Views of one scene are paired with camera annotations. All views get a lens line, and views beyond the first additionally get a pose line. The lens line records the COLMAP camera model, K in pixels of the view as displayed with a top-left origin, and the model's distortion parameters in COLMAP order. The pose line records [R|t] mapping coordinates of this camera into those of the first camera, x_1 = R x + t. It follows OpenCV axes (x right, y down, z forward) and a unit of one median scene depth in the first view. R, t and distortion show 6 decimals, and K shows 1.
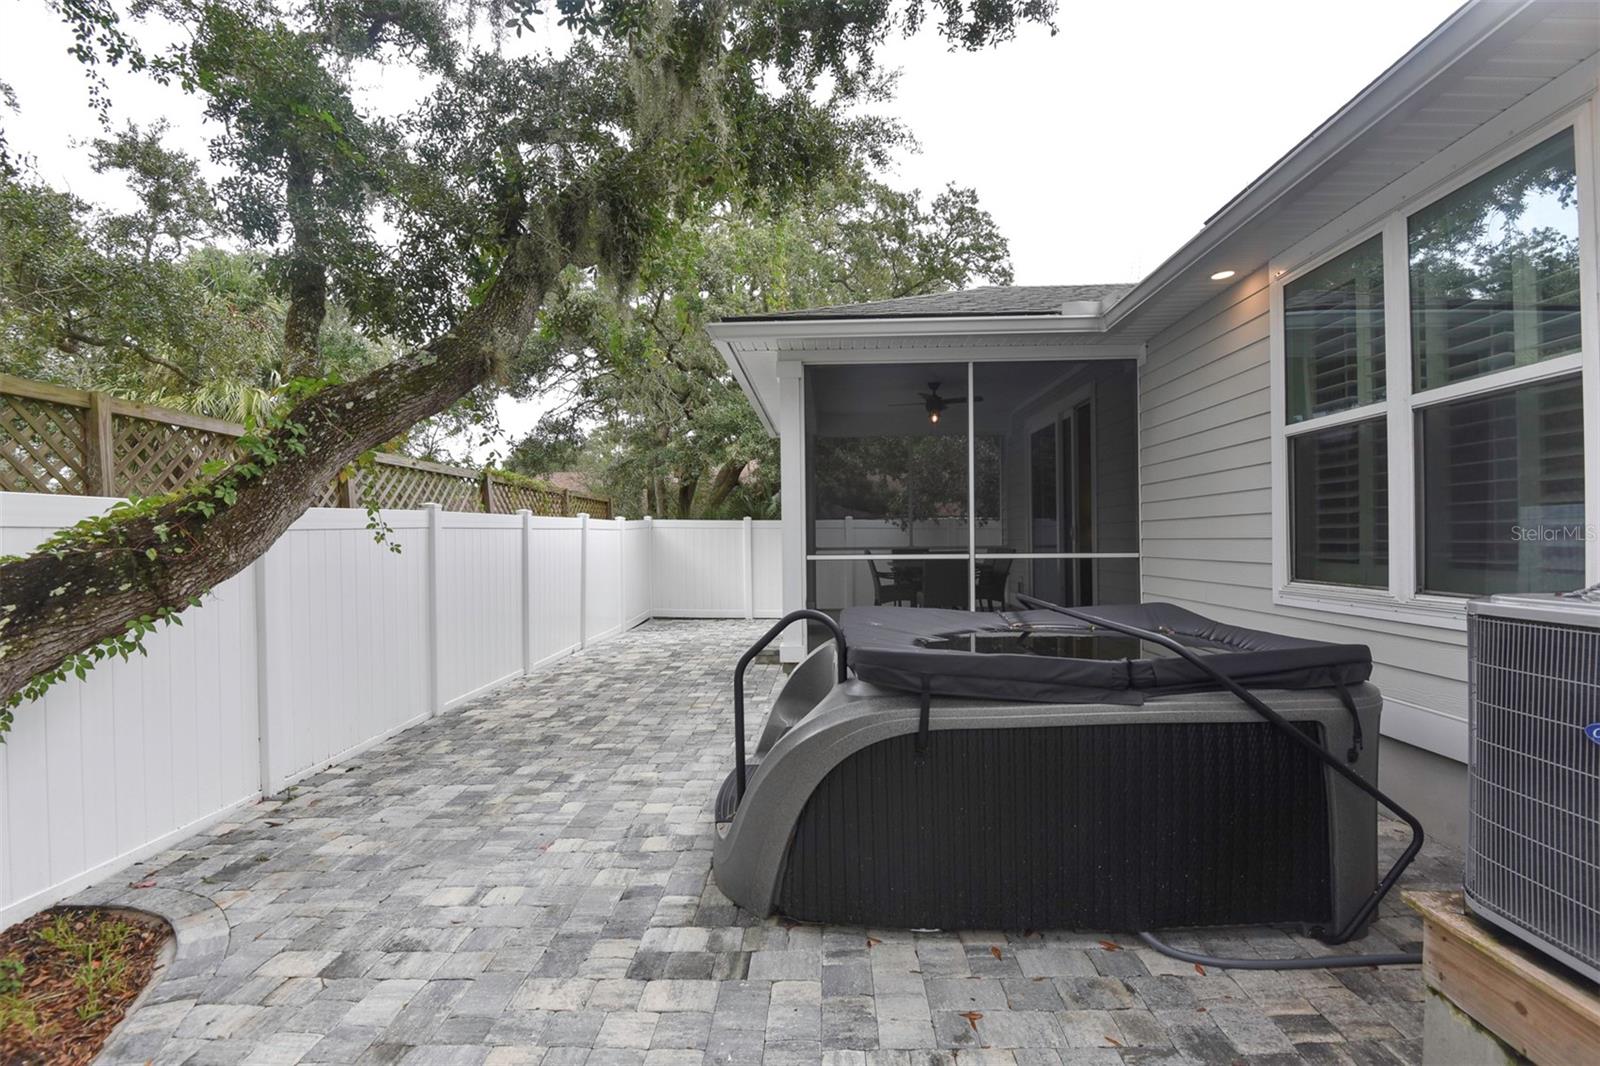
lens RADIAL K [[735.8, 0, 796.9], [0, 735.8, 540.5], [0, 0, 1]] dist [0.000328, -0.017868]
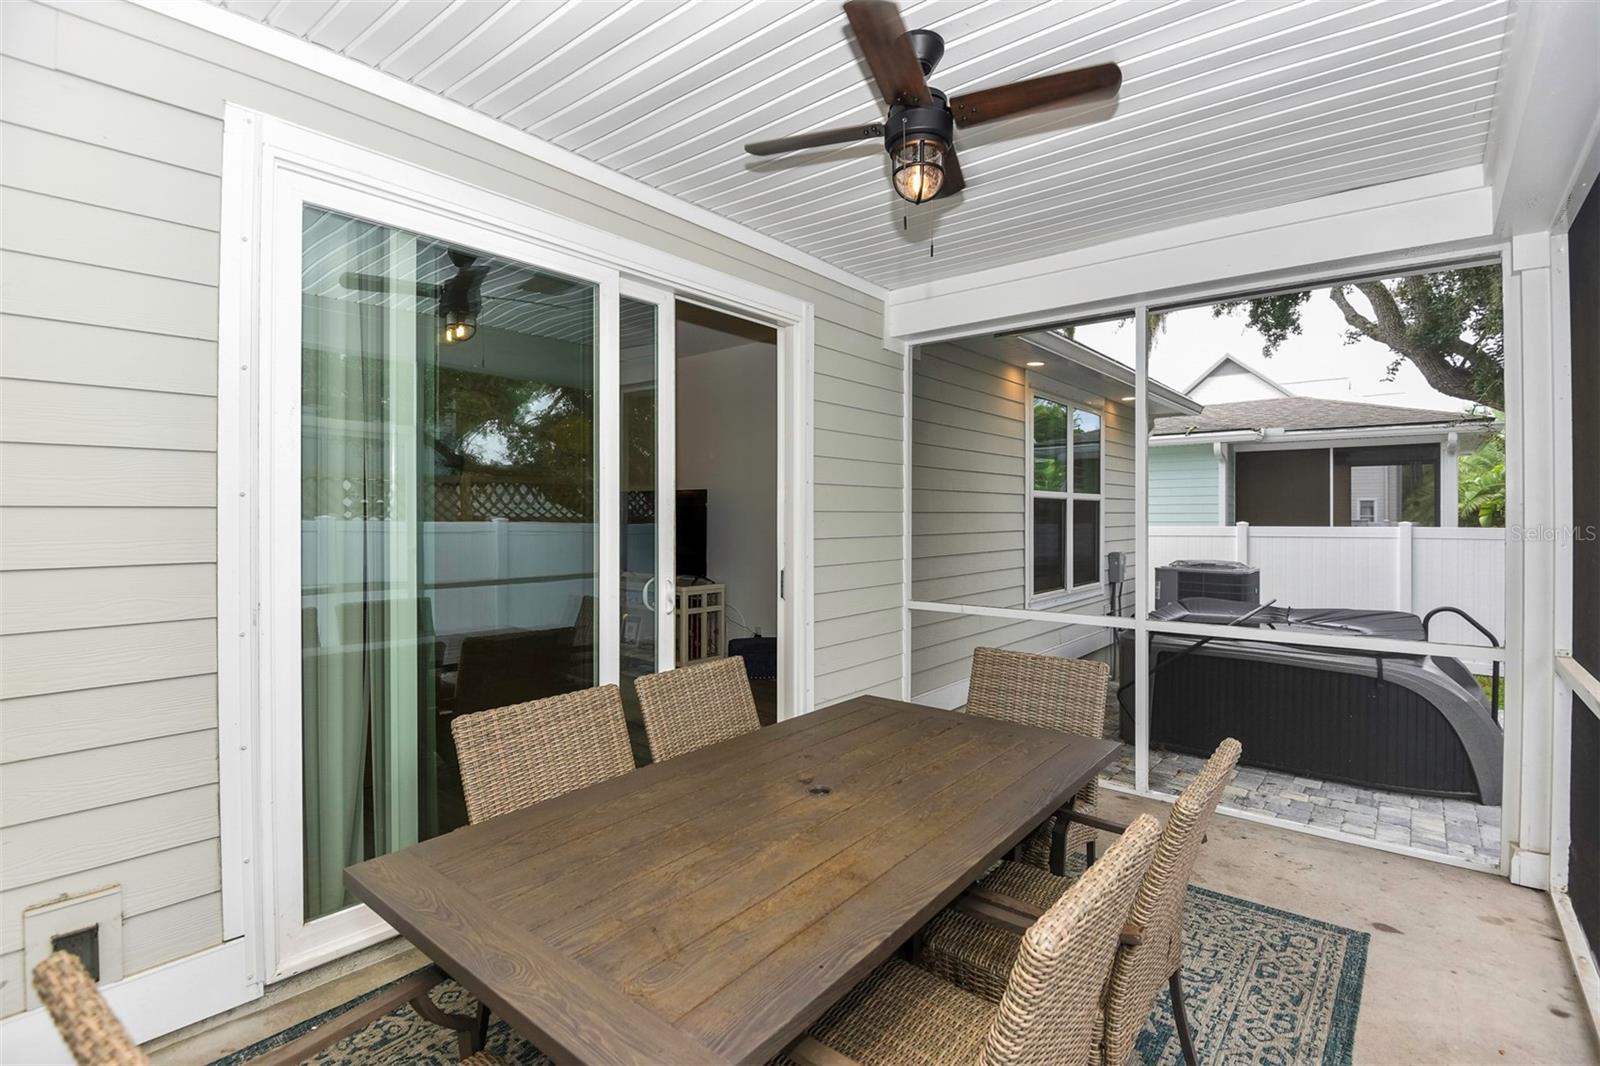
lens RADIAL K [[763.3, 0, 825.2], [0, 763.3, 535.6], [0, 0, 1]] dist [0.009601, -0.018539]
pose [[-0.809397, -0.009148, 0.587191, 0.147555], [0.005272, 0.999725, 0.022843, -0.130413], [-0.587239, 0.021585, -0.809126, 3.084713]]
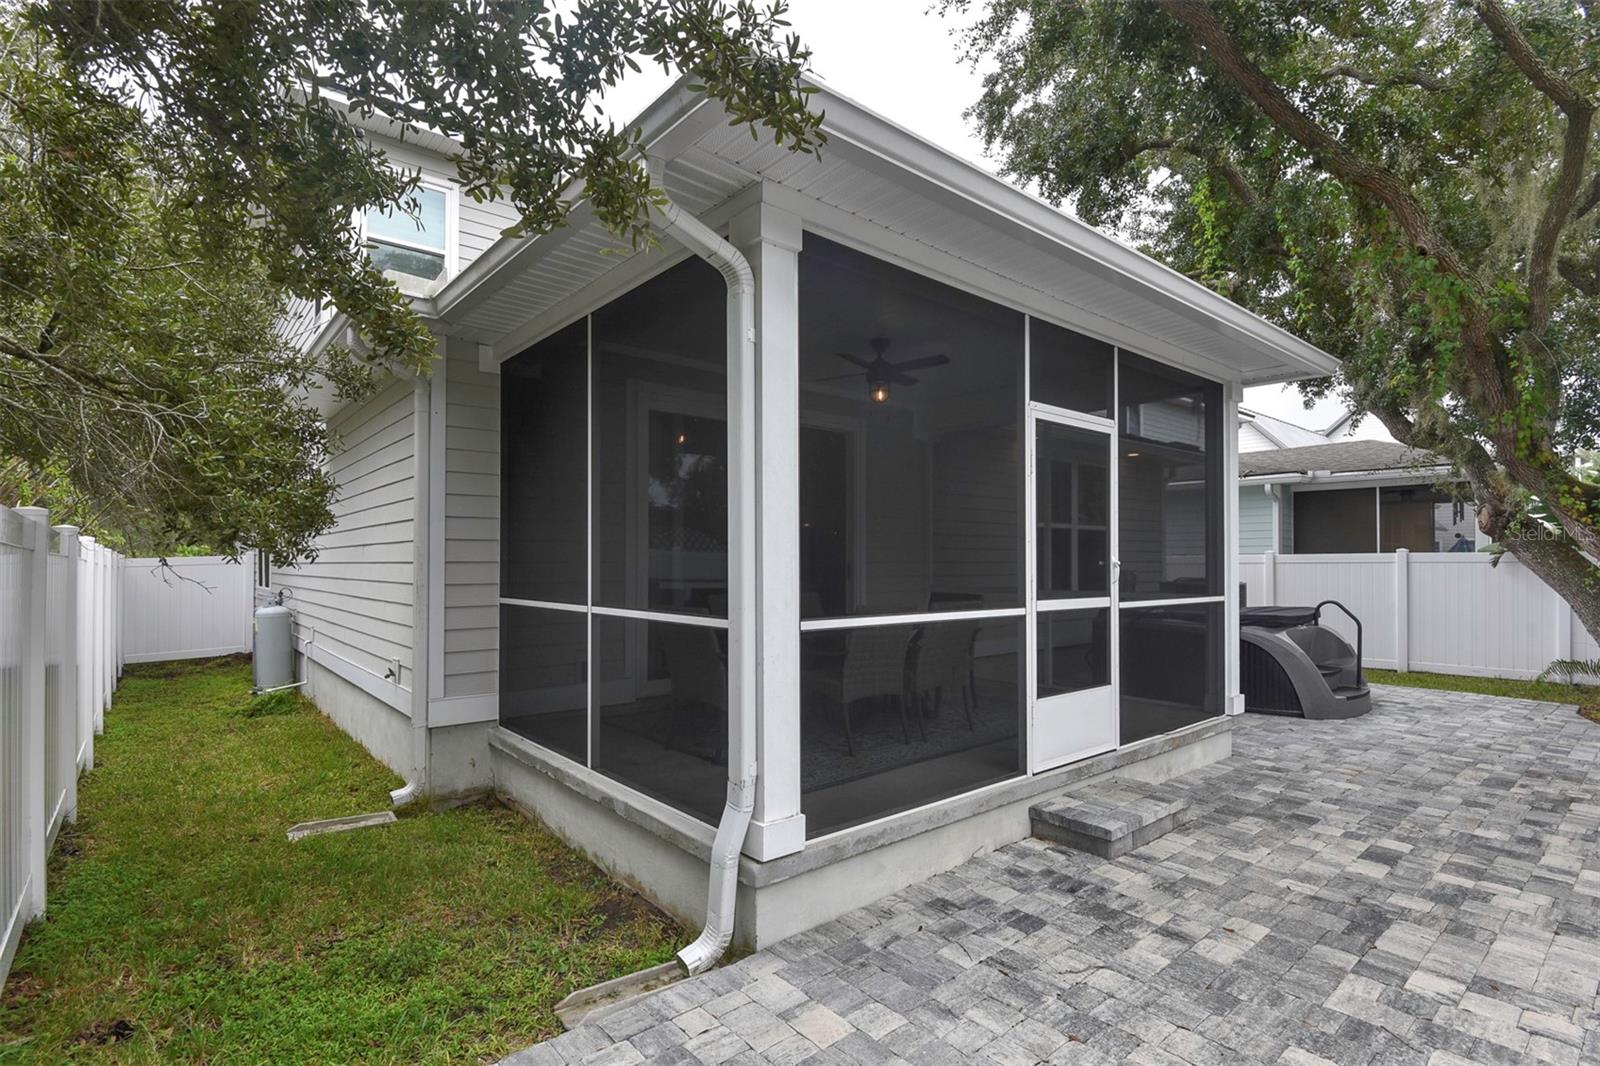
lens RADIAL K [[778.6, 0, 797.7], [0, 778.6, 543.0], [0, 0, 1]] dist [0.008118, -0.021727]
pose [[-0.671597, 0.026661, 0.740437, -0.695888], [0.005700, 0.999509, -0.030819, -0.035171], [-0.740895, -0.016477, -0.671419, 3.851777]]
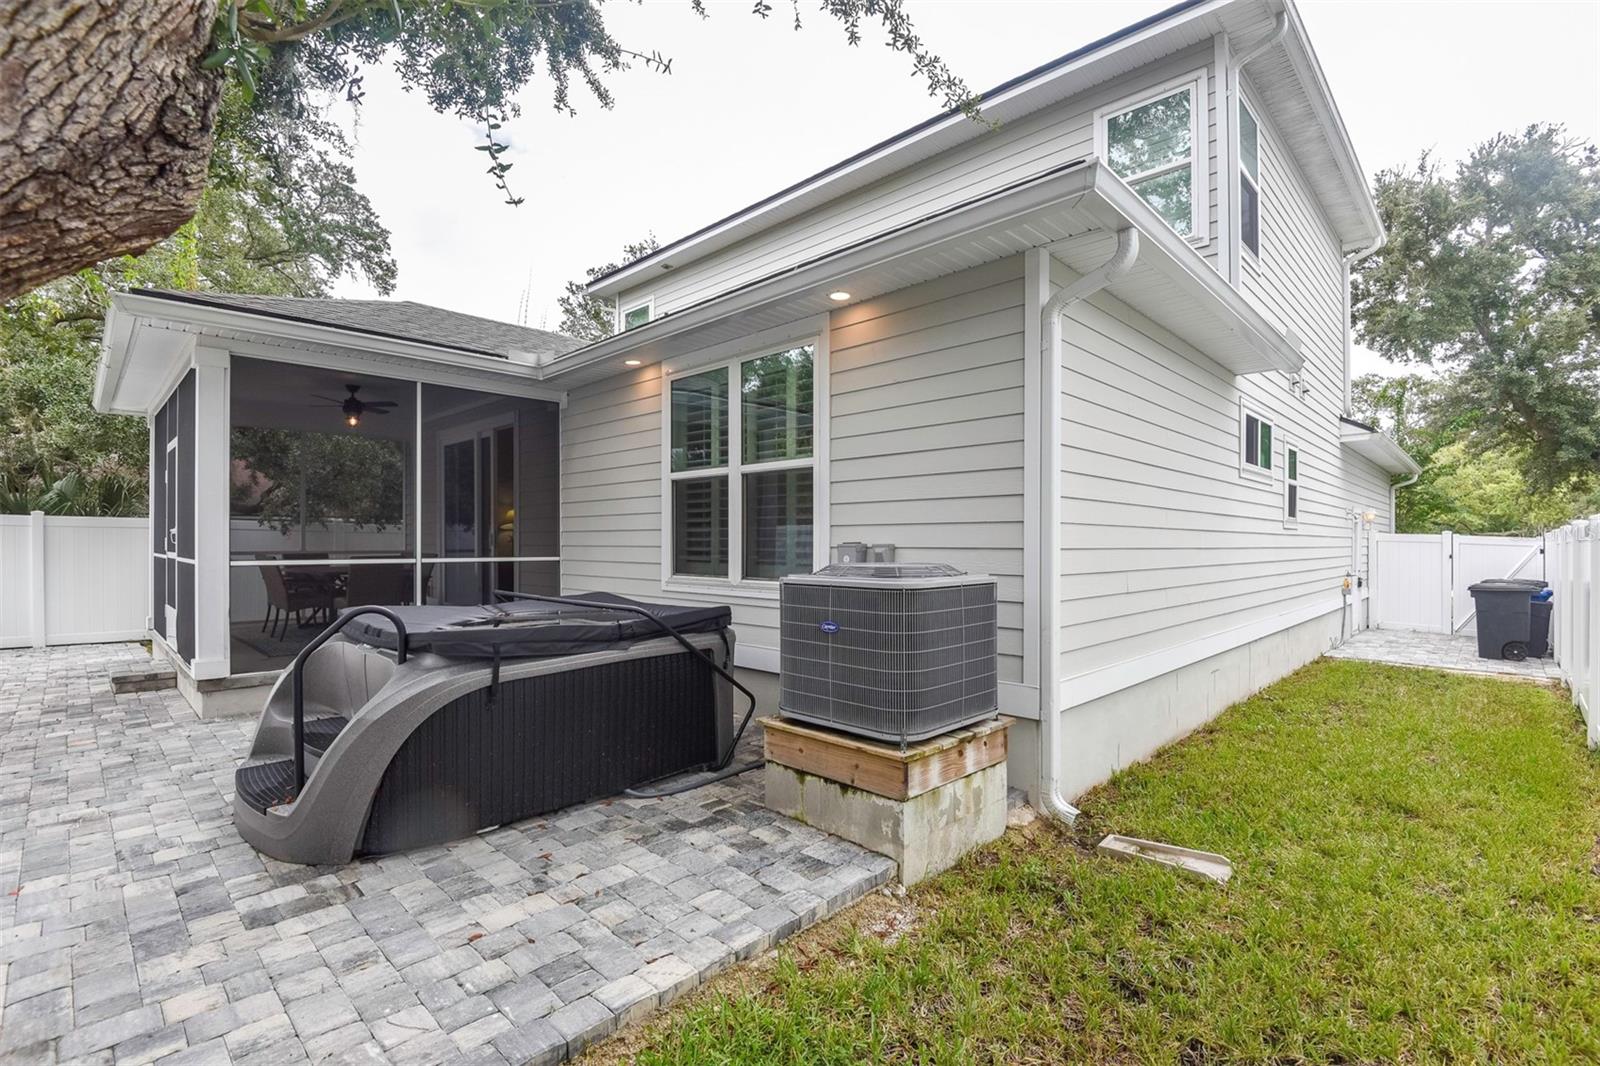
lens RADIAL K [[735.8, 0, 796.9], [0, 735.8, 540.5], [0, 0, 1]] dist [0.000328, -0.017868]
pose [[0.675864, 0.011082, 0.736943, -0.342314], [-0.007132, 0.999938, -0.008496, -0.005839], [-0.736992, 0.000486, 0.675902, -0.273459]]
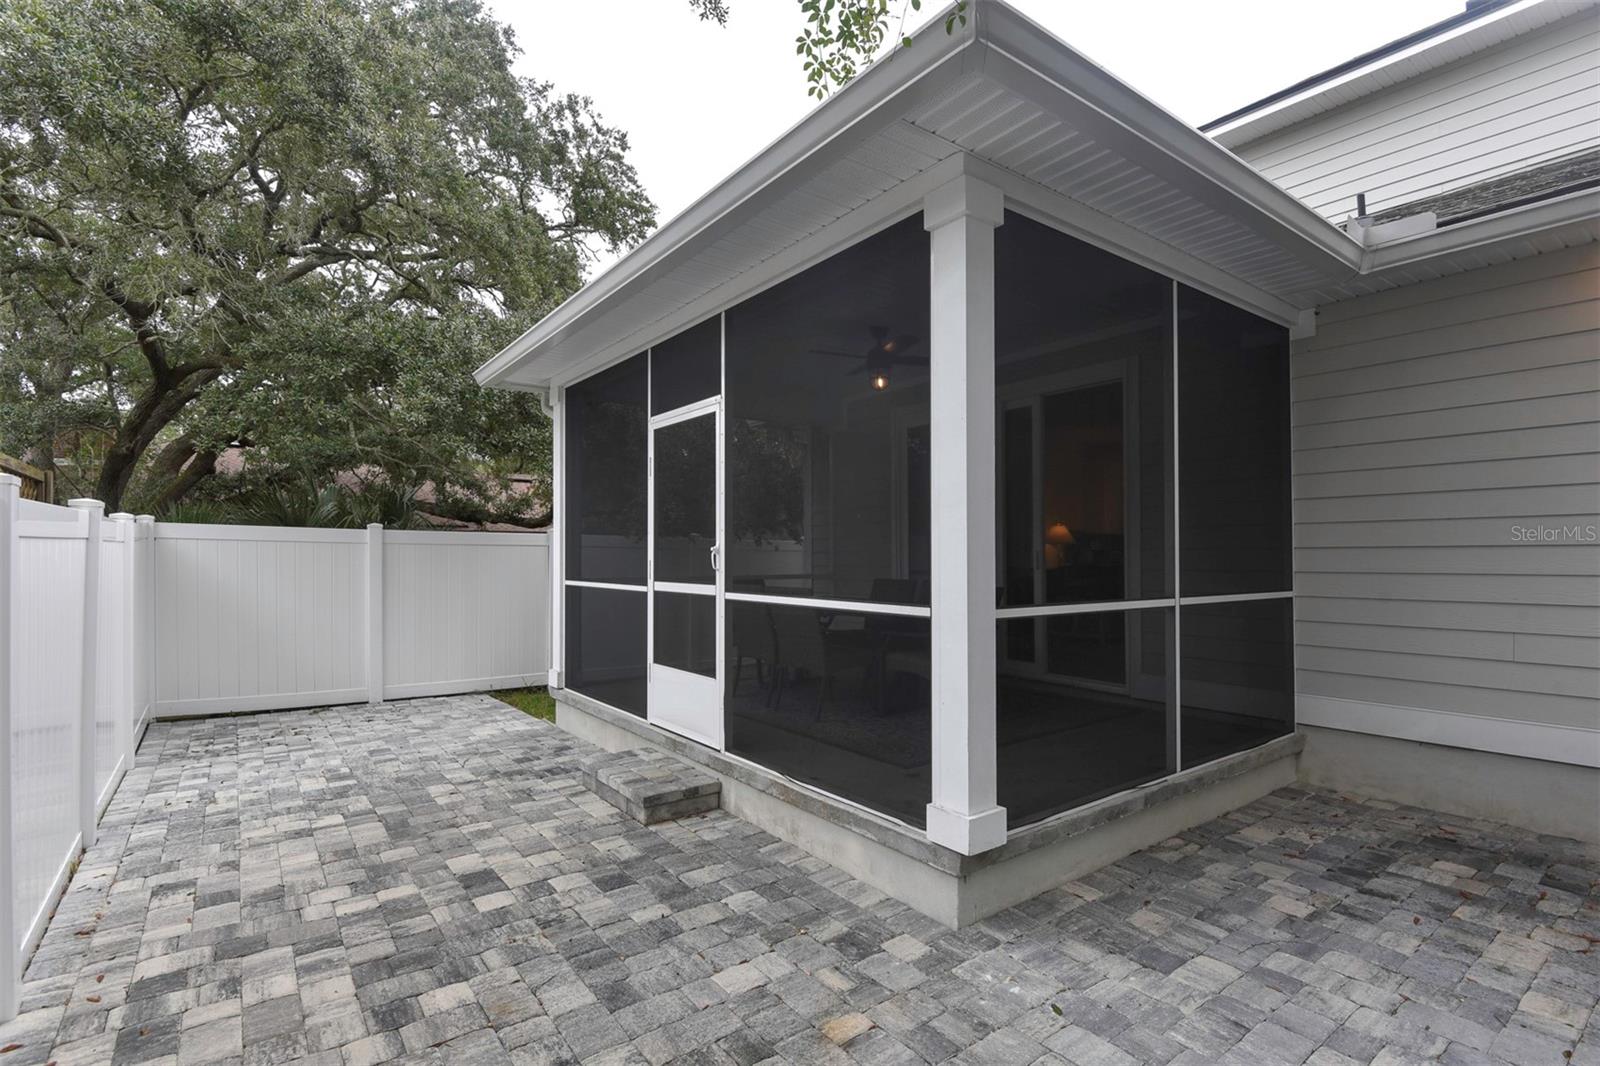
lens RADIAL K [[763.3, 0, 825.2], [0, 763.3, 535.6], [0, 0, 1]] dist [0.009601, -0.018539]
pose [[0.769990, 0.023323, 0.637629, -0.715836], [-0.003396, 0.999467, -0.032456, -0.020716], [-0.638047, 0.022825, 0.769659, 1.293816]]
